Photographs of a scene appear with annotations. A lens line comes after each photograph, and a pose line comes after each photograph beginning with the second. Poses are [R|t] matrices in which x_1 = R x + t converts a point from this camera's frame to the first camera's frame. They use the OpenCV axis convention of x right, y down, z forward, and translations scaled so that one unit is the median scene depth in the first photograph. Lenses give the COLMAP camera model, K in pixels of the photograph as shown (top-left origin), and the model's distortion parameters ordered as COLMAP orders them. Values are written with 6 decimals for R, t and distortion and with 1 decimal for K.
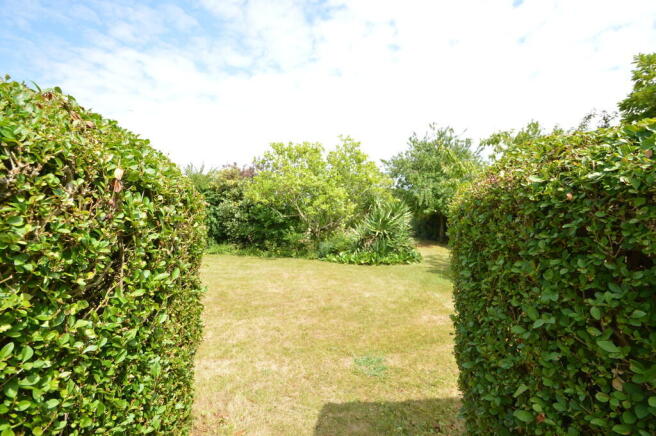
lens RADIAL K [[300.2, 0, 325.6], [0, 300.2, 220.0], [0, 0, 1]] dist [-0.010414, -0.000800]
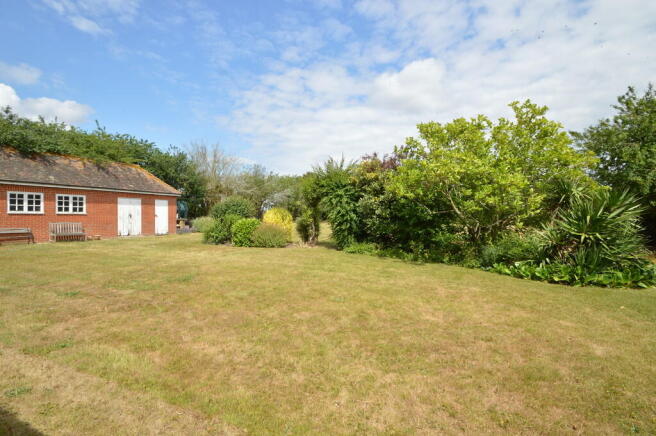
lens RADIAL K [[300.2, 0, 327.5], [0, 300.2, 219.7], [0, 0, 1]] dist [-0.010414, -0.000800]
pose [[0.901695, 0.003550, -0.432358, -0.046522], [0.004149, 0.999849, 0.016862, -0.008494], [0.432352, -0.016998, 0.901545, 0.136250]]
